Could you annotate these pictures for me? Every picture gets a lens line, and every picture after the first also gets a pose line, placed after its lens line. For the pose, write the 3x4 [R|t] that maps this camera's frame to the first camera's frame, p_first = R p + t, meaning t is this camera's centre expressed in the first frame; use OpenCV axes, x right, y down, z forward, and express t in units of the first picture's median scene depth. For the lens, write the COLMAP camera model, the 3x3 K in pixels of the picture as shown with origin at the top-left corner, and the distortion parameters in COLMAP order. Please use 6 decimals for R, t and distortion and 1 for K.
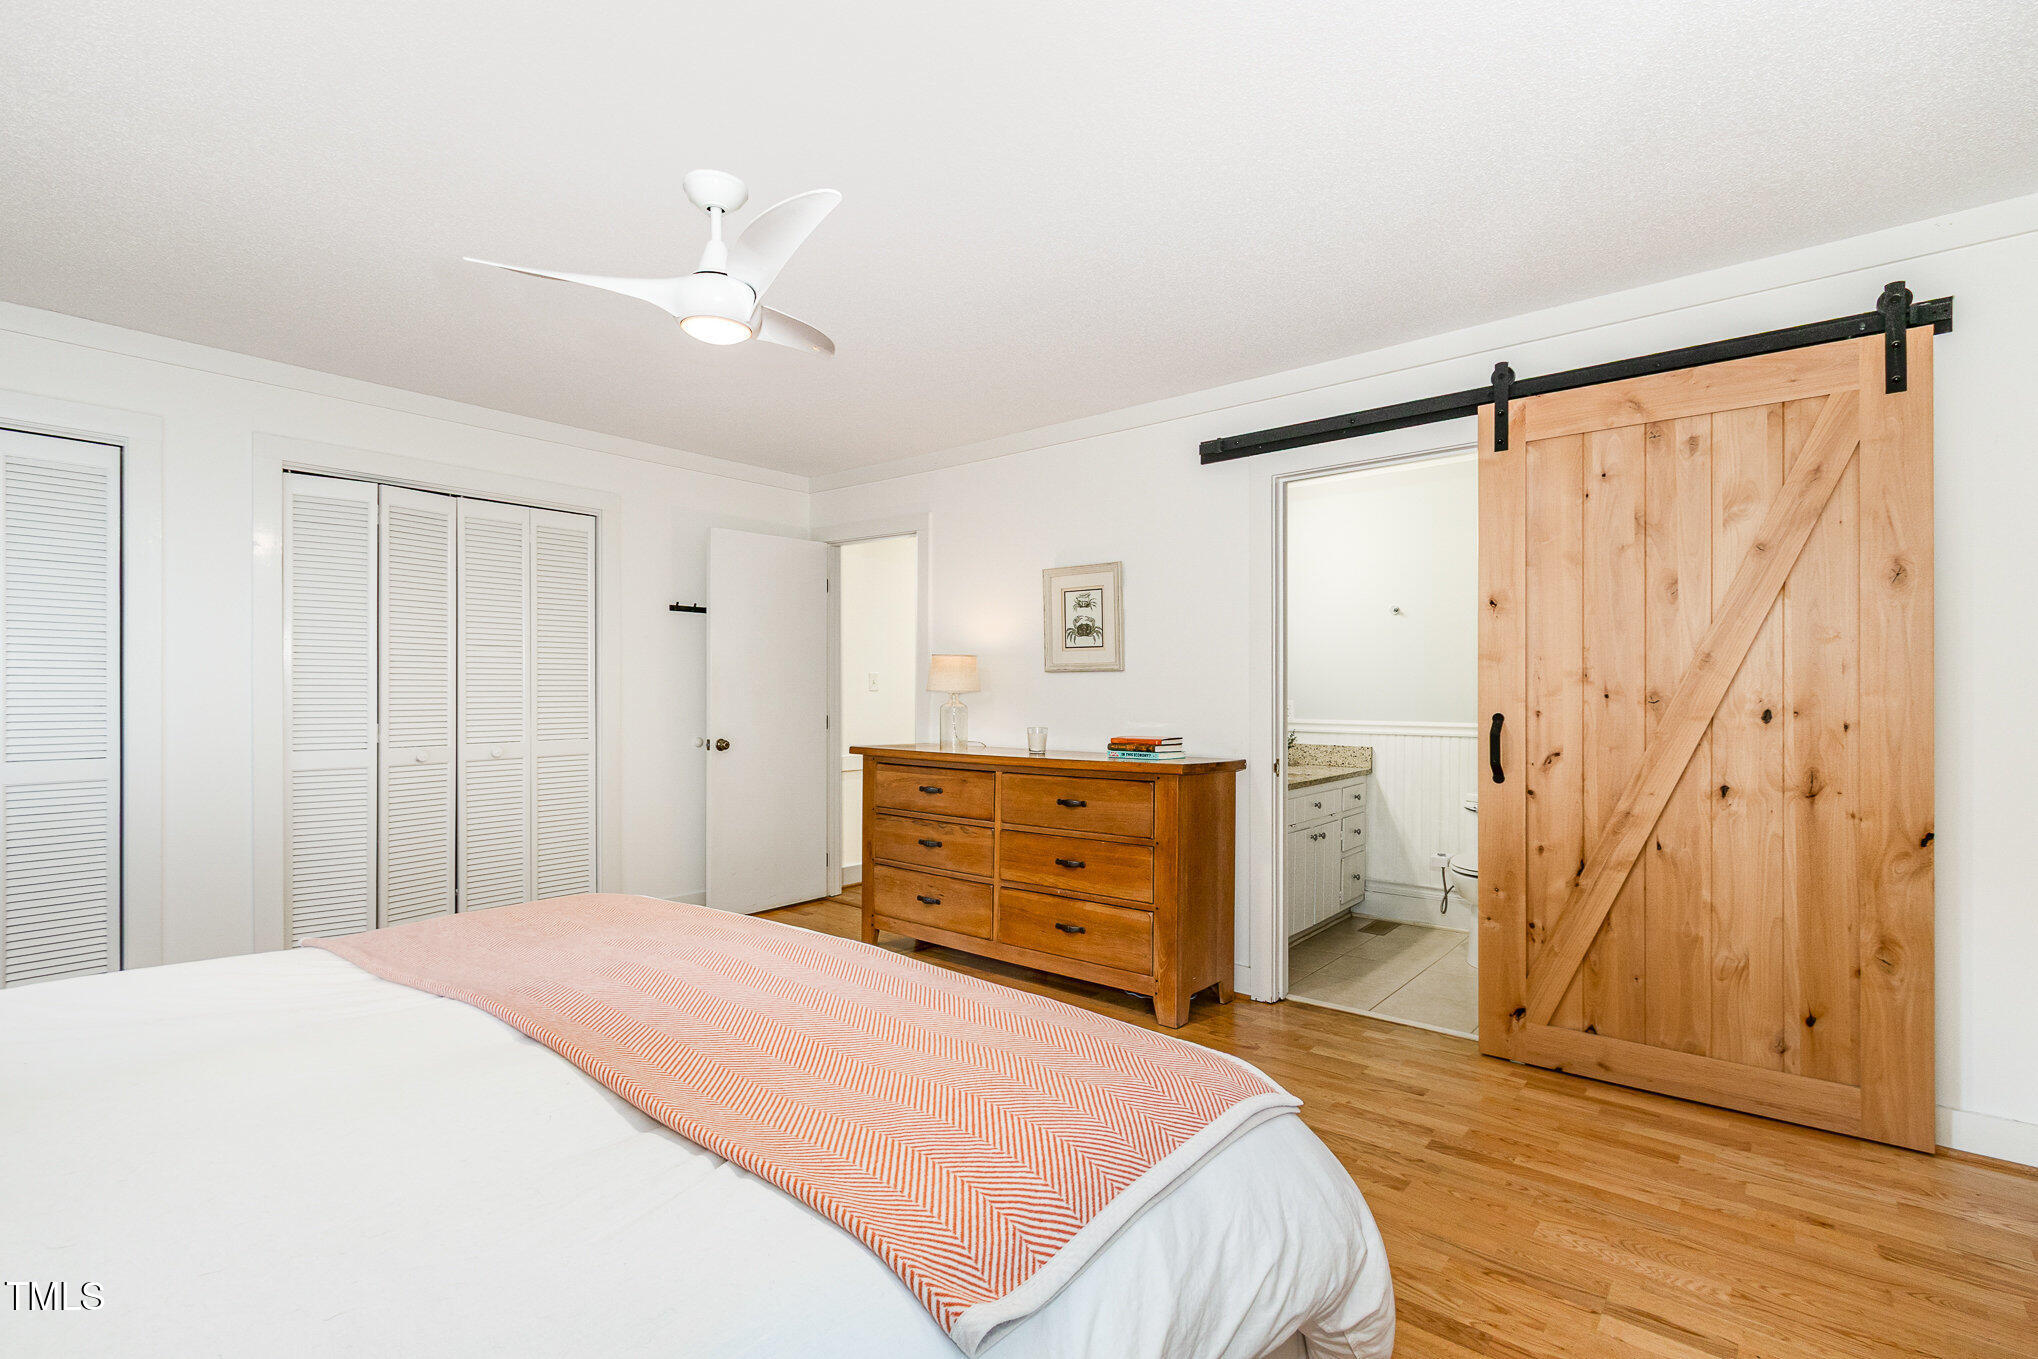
lens RADIAL K [[939.3, 0, 1017.6], [0, 939.3, 685.9], [0, 0, 1]] dist [-0.001612, -0.000250]
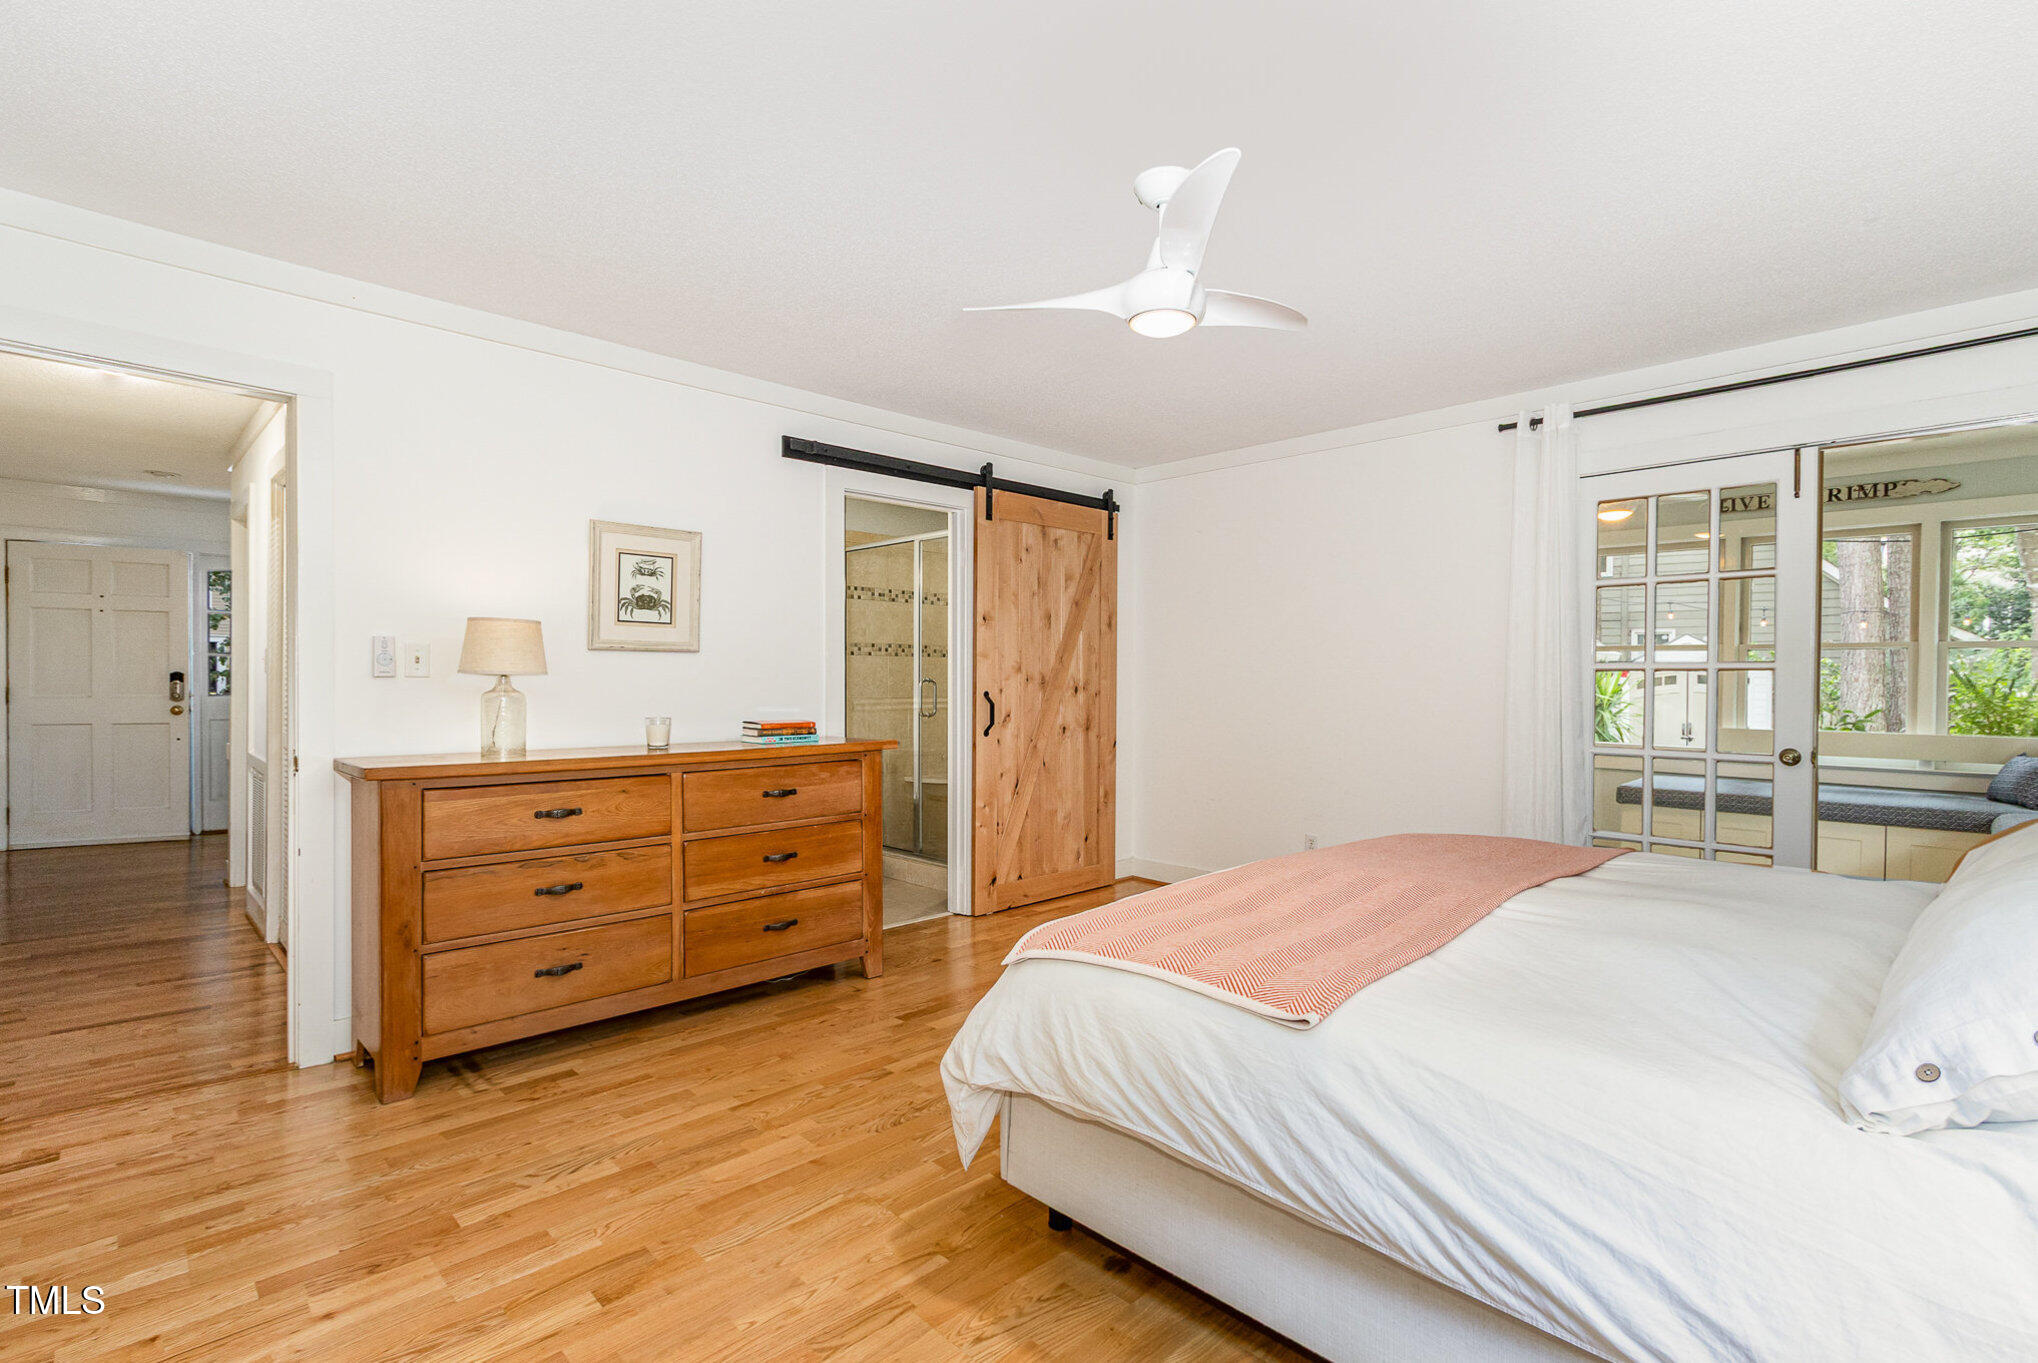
lens RADIAL K [[939.3, 0, 1016.0], [0, 939.3, 687.4], [0, 0, 1]] dist [-0.001612, -0.000250]
pose [[0.111181, -0.009704, 0.993753, -0.791508], [-0.011116, 0.999878, 0.011007, 0.004914], [-0.993738, -0.012270, 0.111060, 0.612706]]
